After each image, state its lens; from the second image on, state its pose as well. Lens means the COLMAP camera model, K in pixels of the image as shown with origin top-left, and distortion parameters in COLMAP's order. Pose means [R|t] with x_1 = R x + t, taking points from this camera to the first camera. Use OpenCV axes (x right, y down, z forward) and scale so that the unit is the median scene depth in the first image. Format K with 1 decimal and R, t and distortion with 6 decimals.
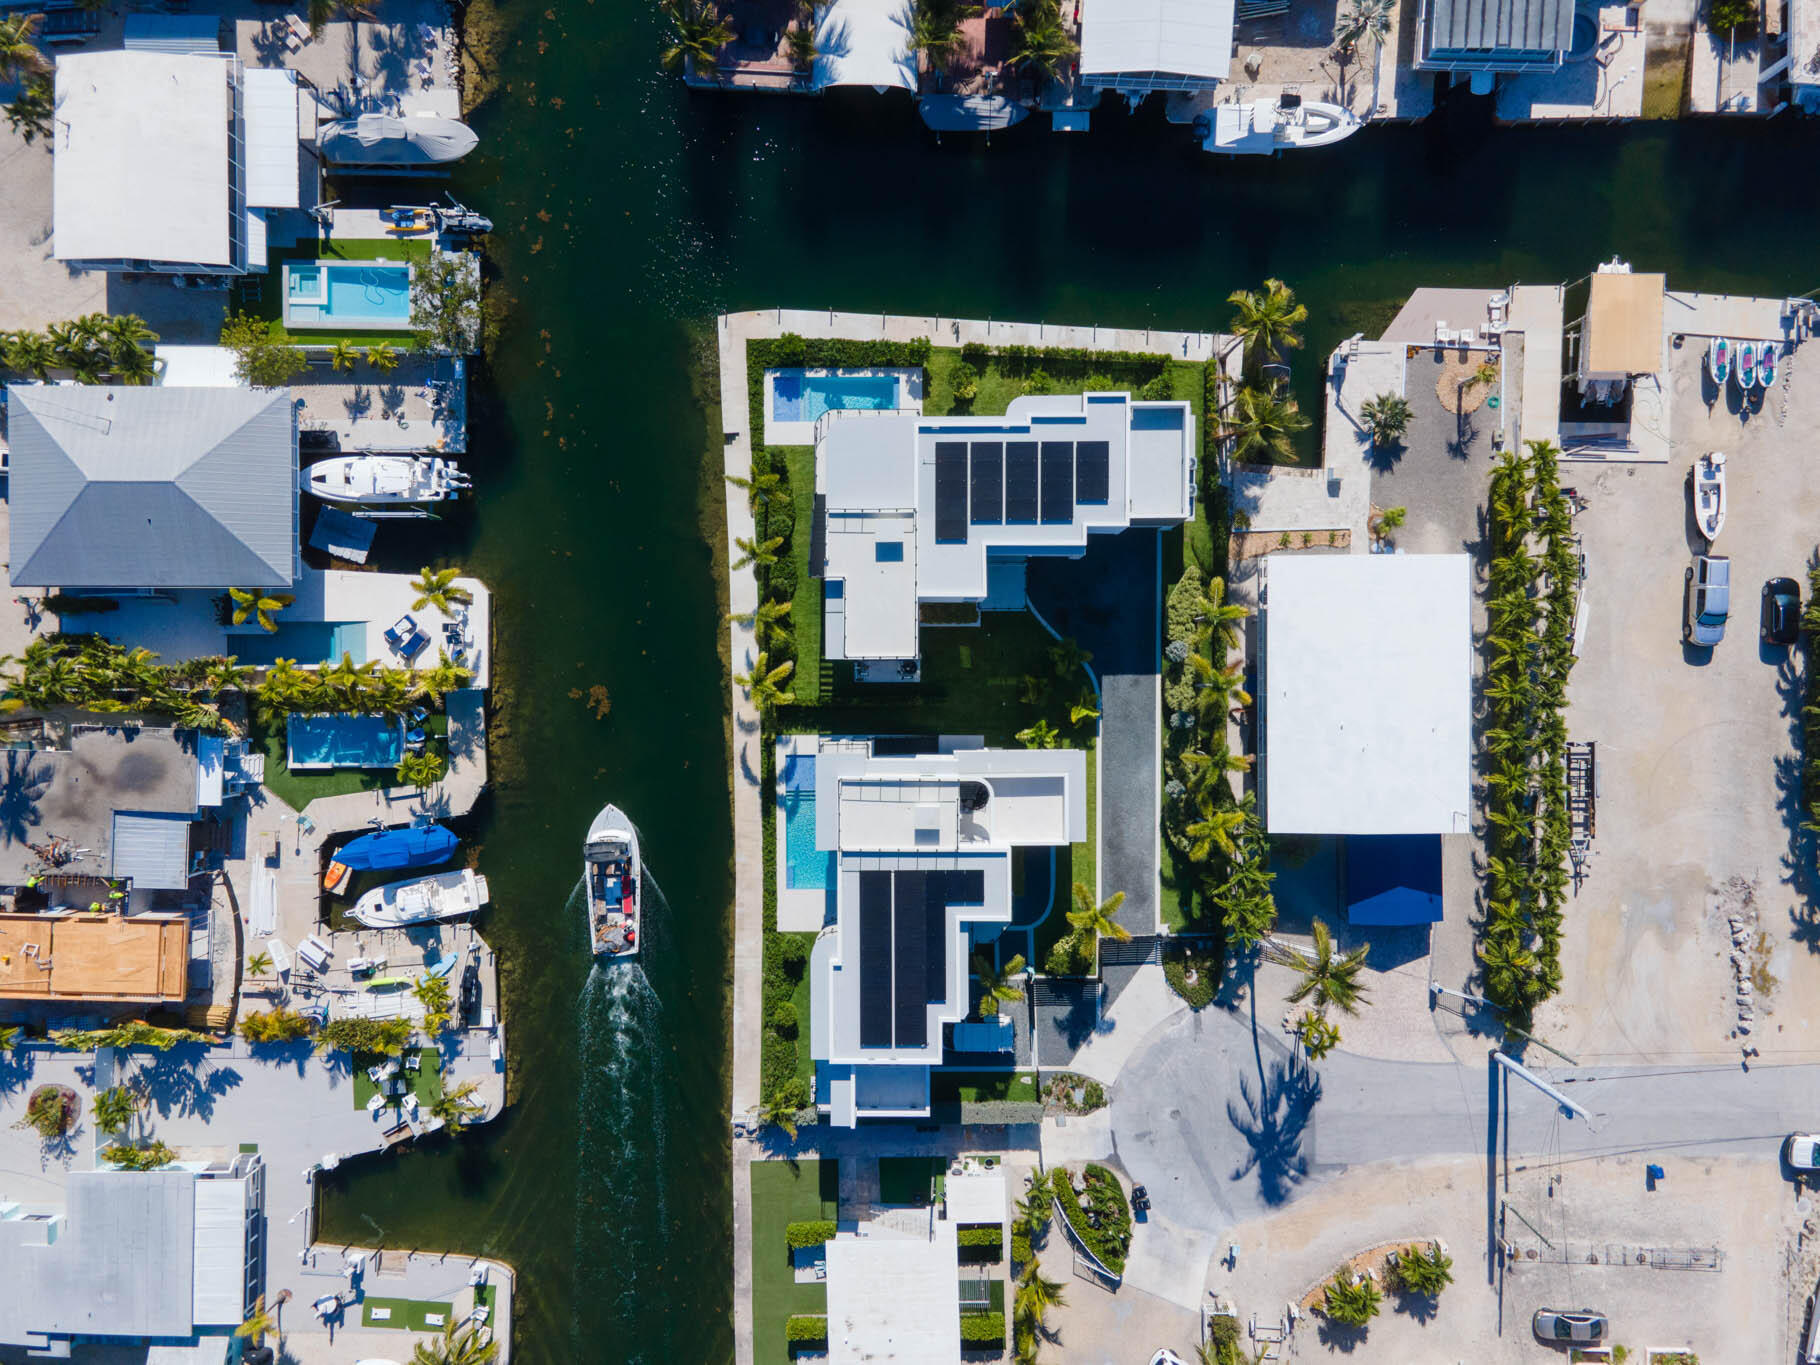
lens RADIAL K [[1318.0, 0, 915.0], [0, 1318.0, 678.1], [0, 0, 1]] dist [0.047769, -0.004415]
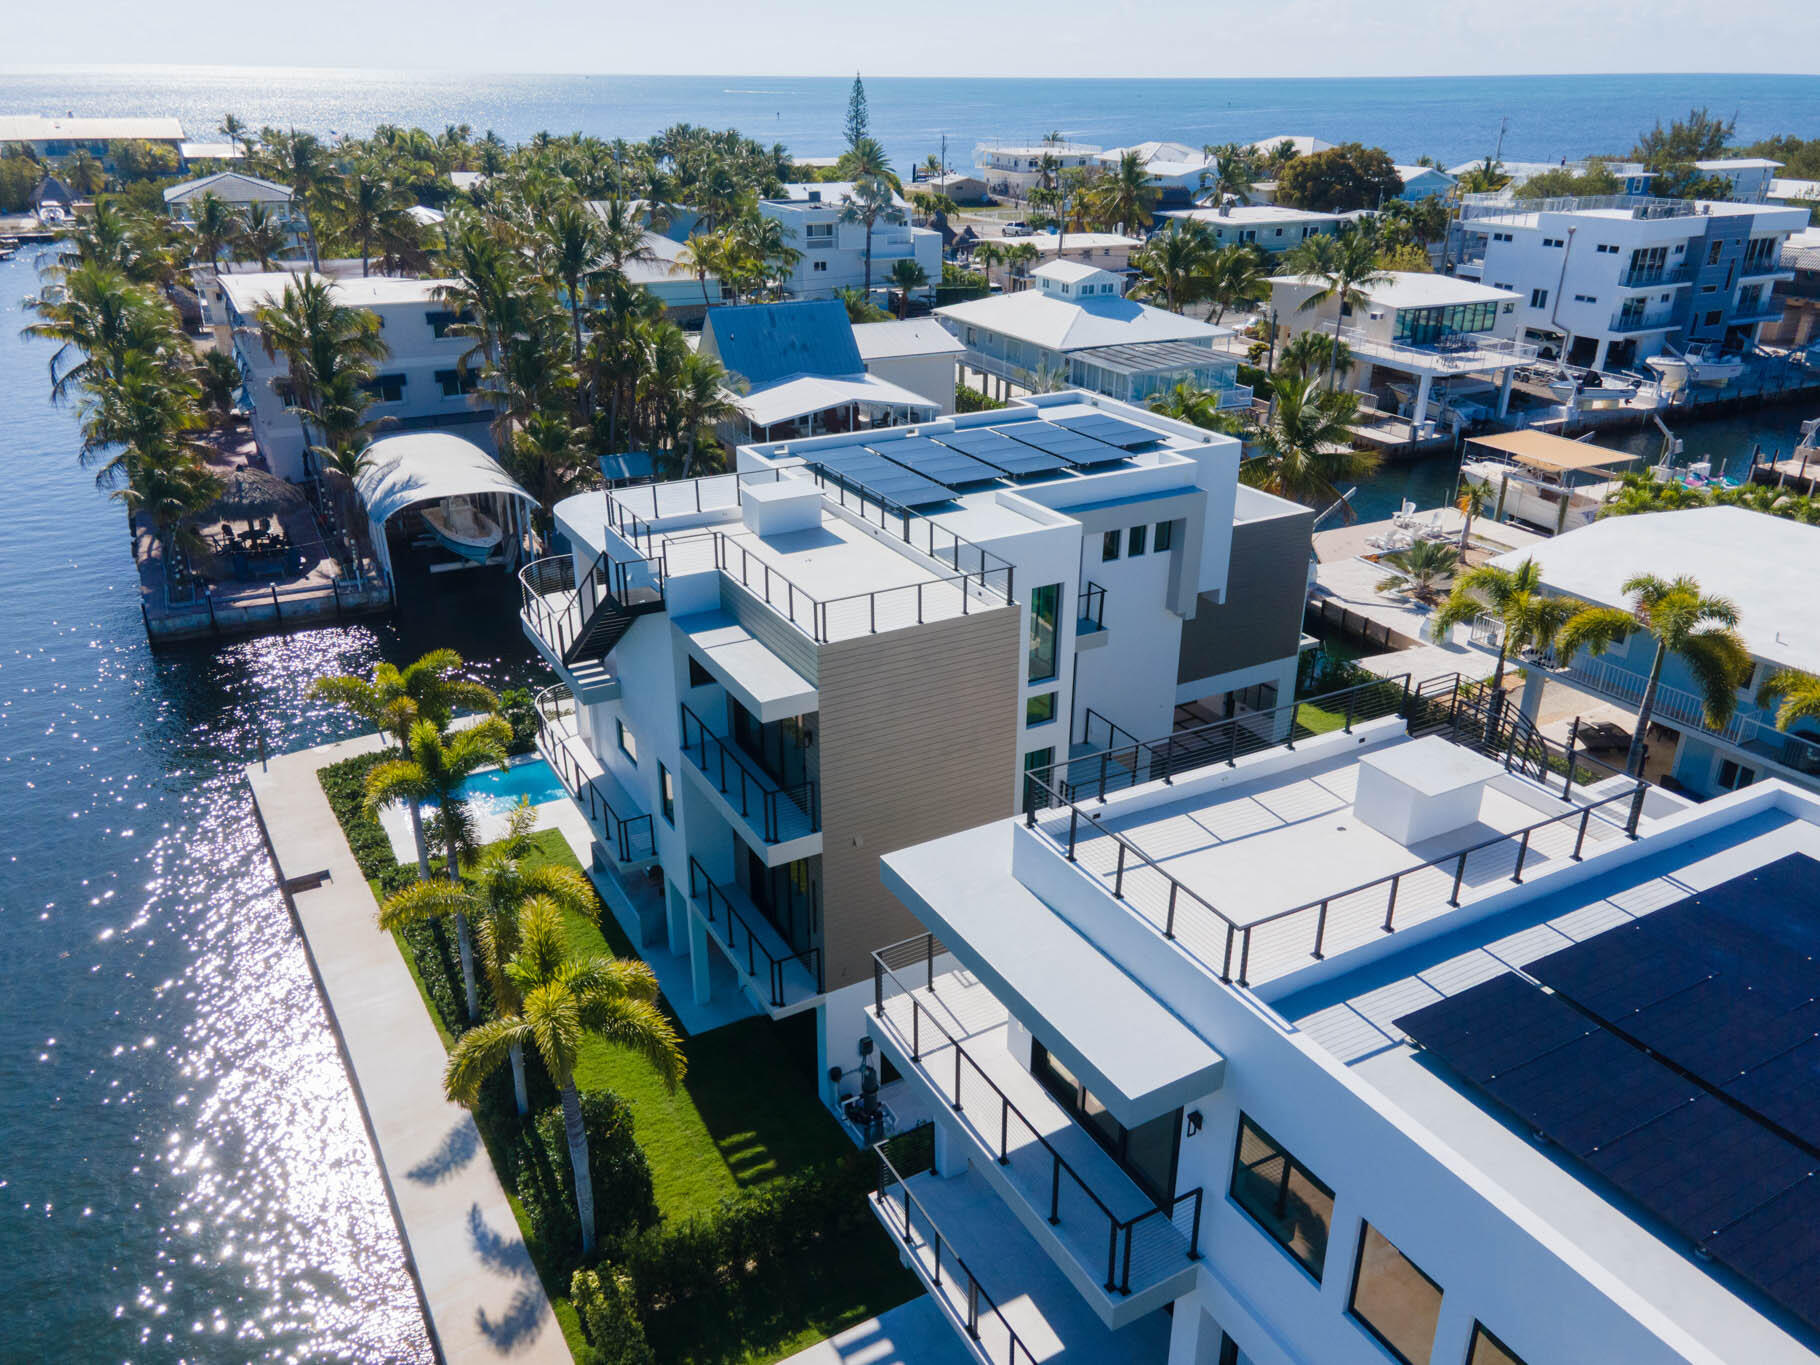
lens RADIAL K [[1329.9, 0, 914.8], [0, 1329.9, 679.0], [0, 0, 1]] dist [0.047175, -0.003429]
pose [[0.870871, -0.172424, 0.460276, -0.164082], [0.491284, 0.333865, -0.804471, 0.227050], [-0.014960, 0.926717, 0.375463, 0.826482]]
